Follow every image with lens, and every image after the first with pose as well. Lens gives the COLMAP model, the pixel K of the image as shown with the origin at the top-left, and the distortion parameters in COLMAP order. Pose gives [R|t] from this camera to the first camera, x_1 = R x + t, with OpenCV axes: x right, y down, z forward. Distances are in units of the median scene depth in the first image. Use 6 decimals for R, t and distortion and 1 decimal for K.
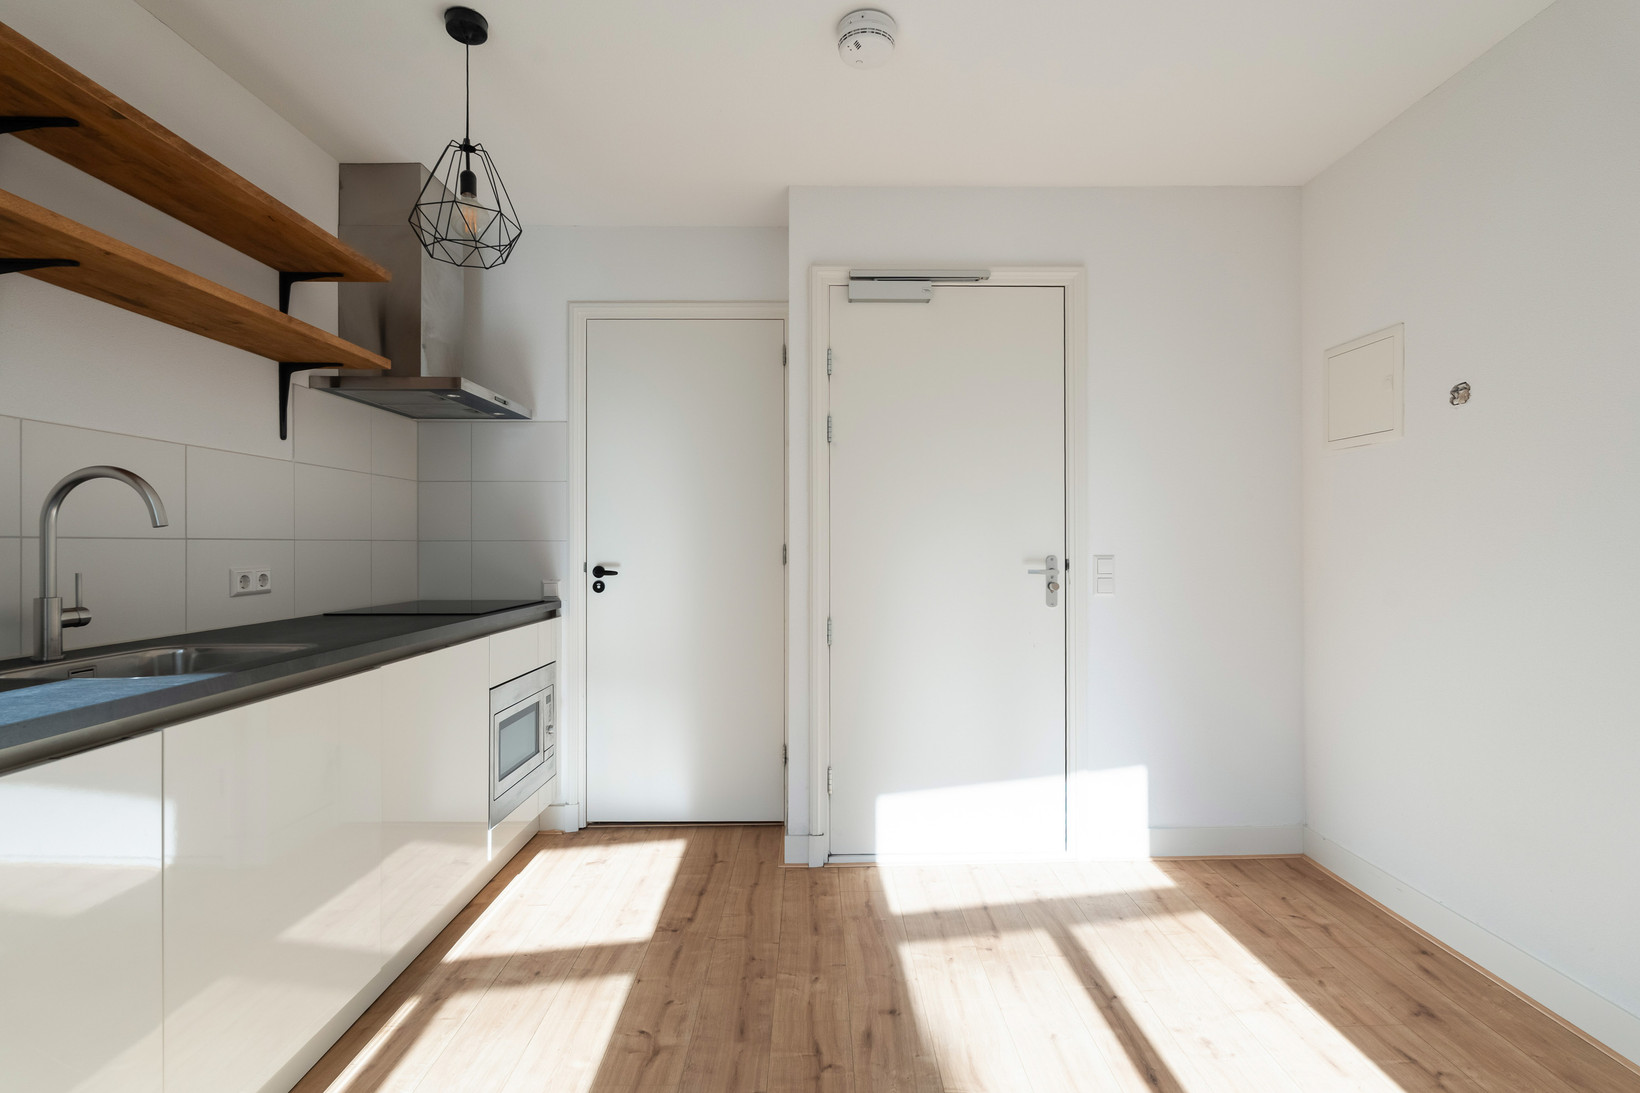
lens RADIAL K [[723.3, 0, 814.0], [0, 723.3, 542.5], [0, 0, 1]] dist [-0.003510, 0.000000]
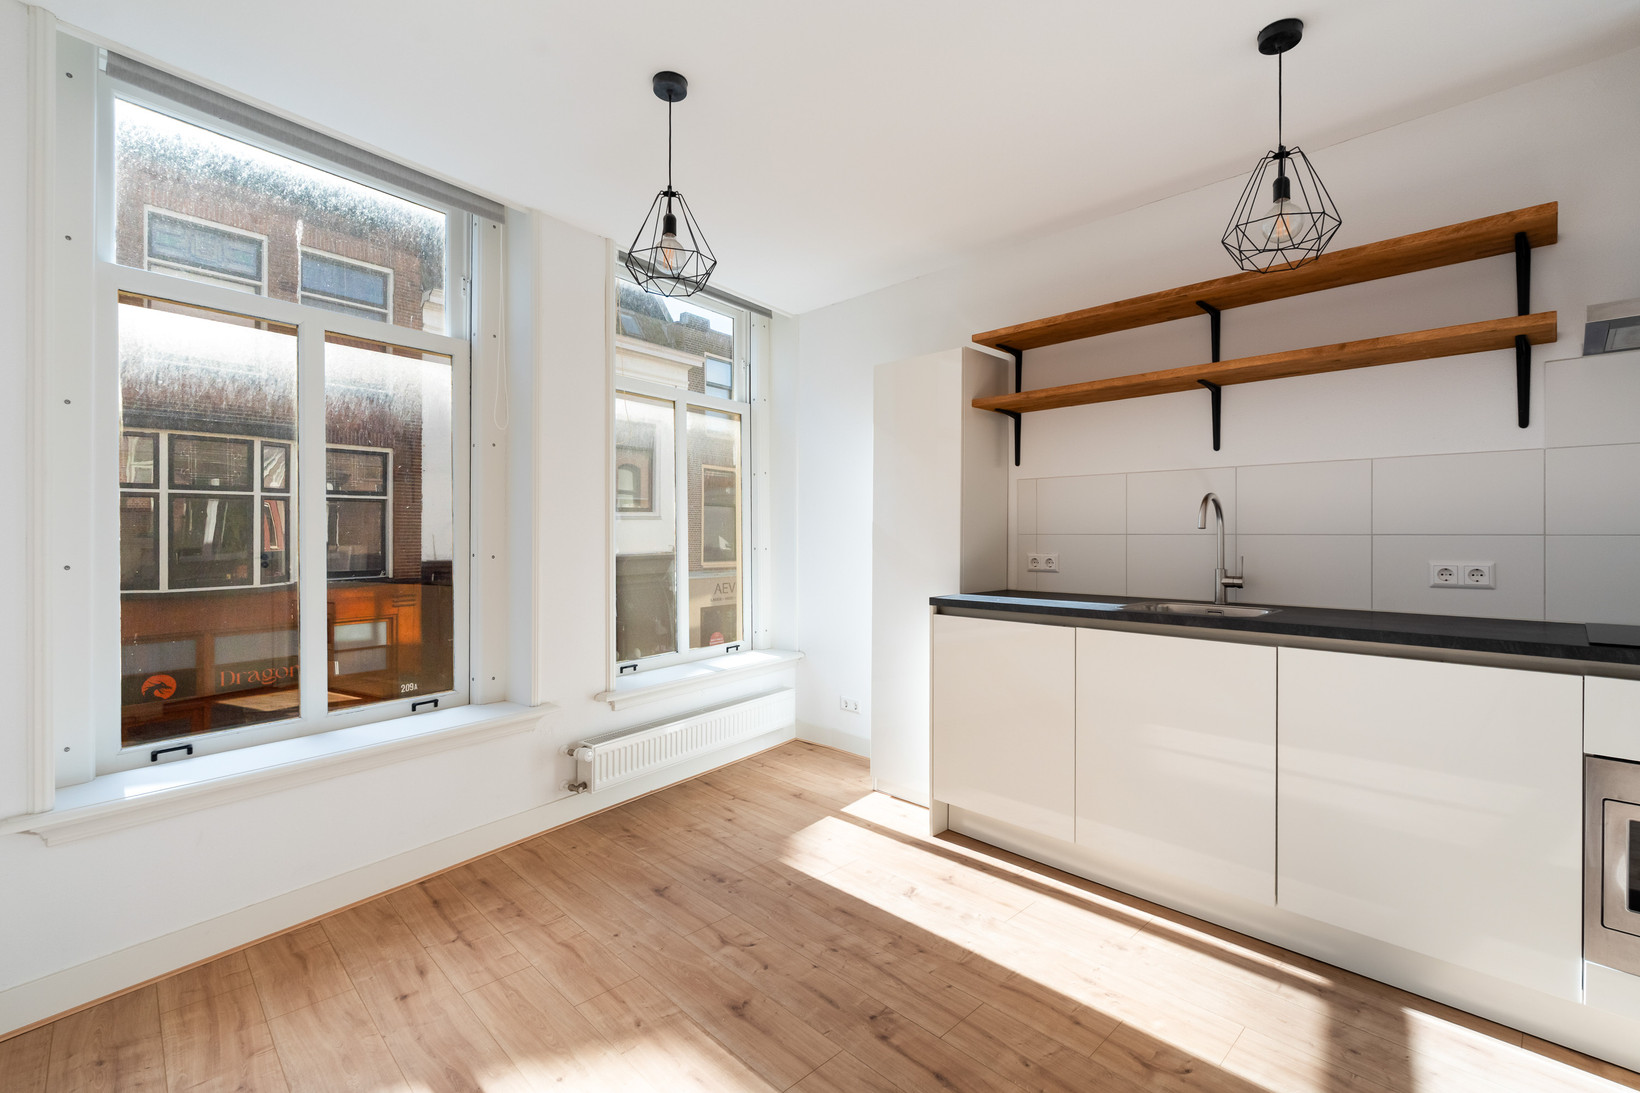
lens RADIAL K [[725.1, 0, 812.9], [0, 725.1, 534.2], [0, 0, 1]] dist [-0.002548, -0.000111]
pose [[-0.719223, 0.003340, -0.694771, 0.533233], [0.003850, 0.999992, 0.000821, -0.008279], [0.694769, -0.002084, -0.719230, 0.951400]]
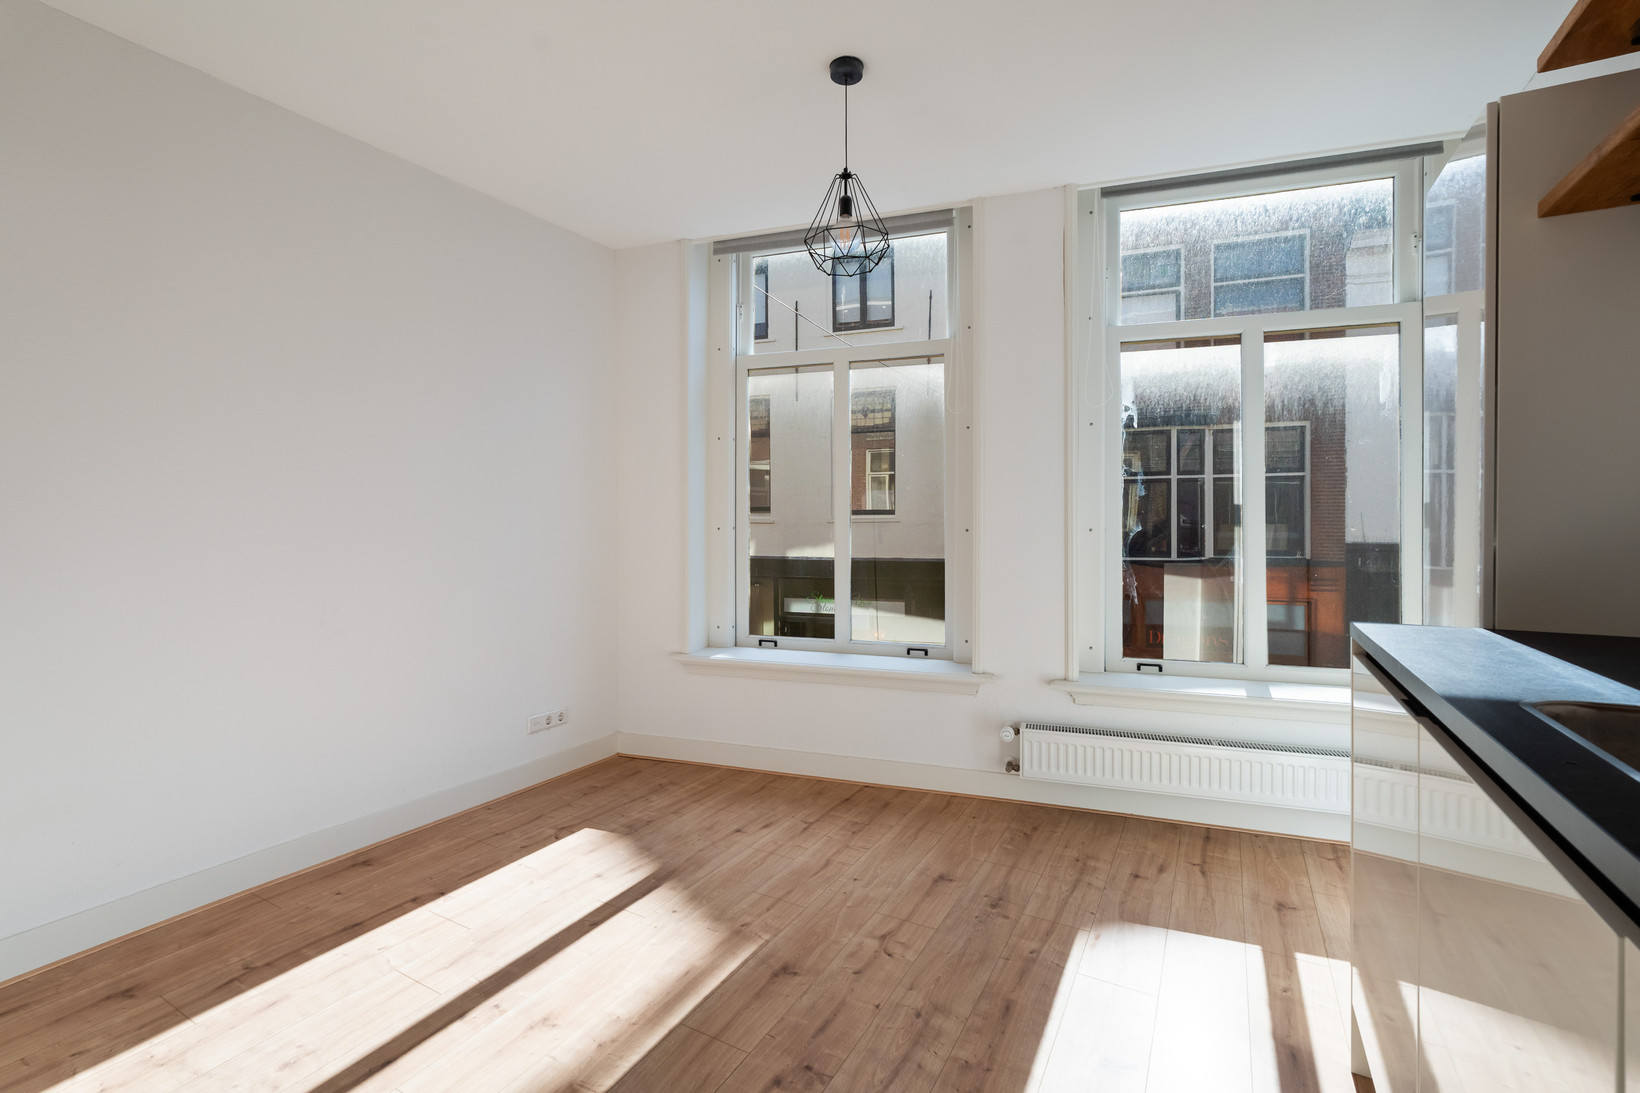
lens RADIAL K [[735.0, 0, 813.7], [0, 735.0, 519.9], [0, 0, 1]] dist [-0.002672, 0.000000]
pose [[-0.872183, 0.001818, 0.489176, -0.335895], [0.003958, 0.999987, 0.003340, 0.003750], [-0.489164, 0.004849, -0.872178, 1.016827]]
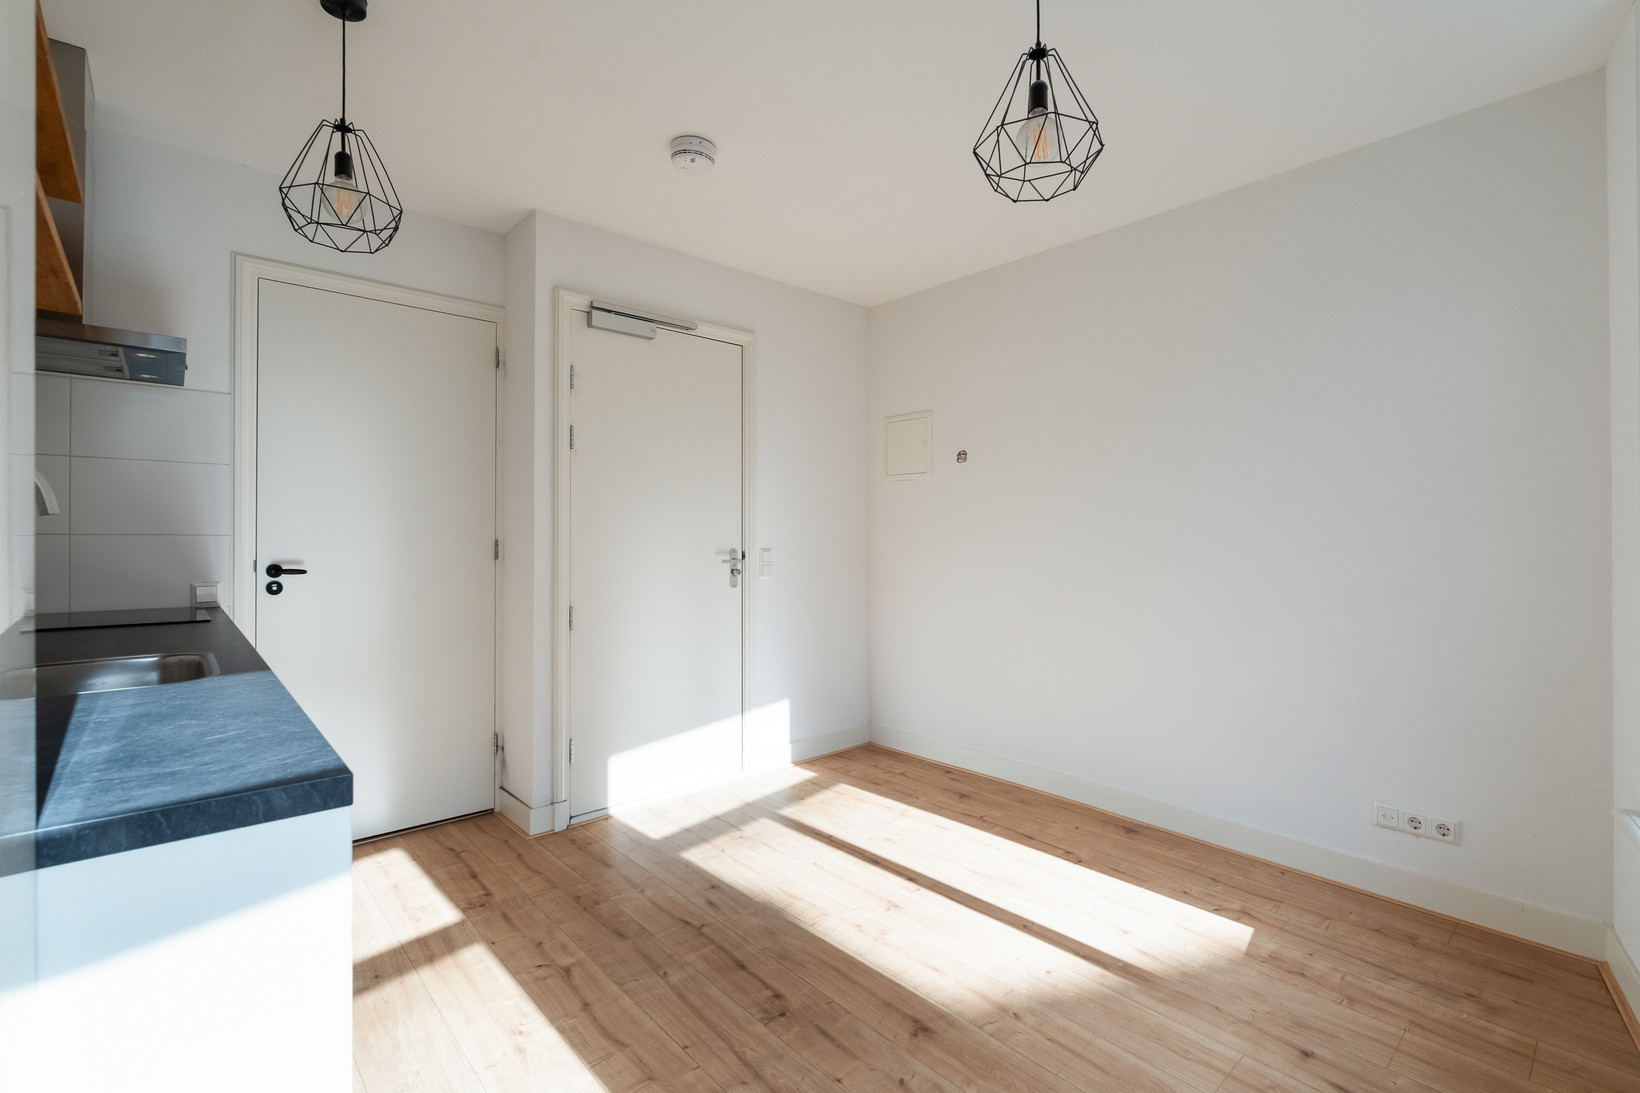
lens RADIAL K [[738.1, 0, 815.2], [0, 738.1, 538.8], [0, 0, 1]] dist [-0.003372, -0.000047]
pose [[0.752253, 0.003350, 0.658866, -0.486537], [-0.002562, 0.999994, -0.002160, 0.002734], [-0.658870, -0.000063, 0.752257, -0.117572]]
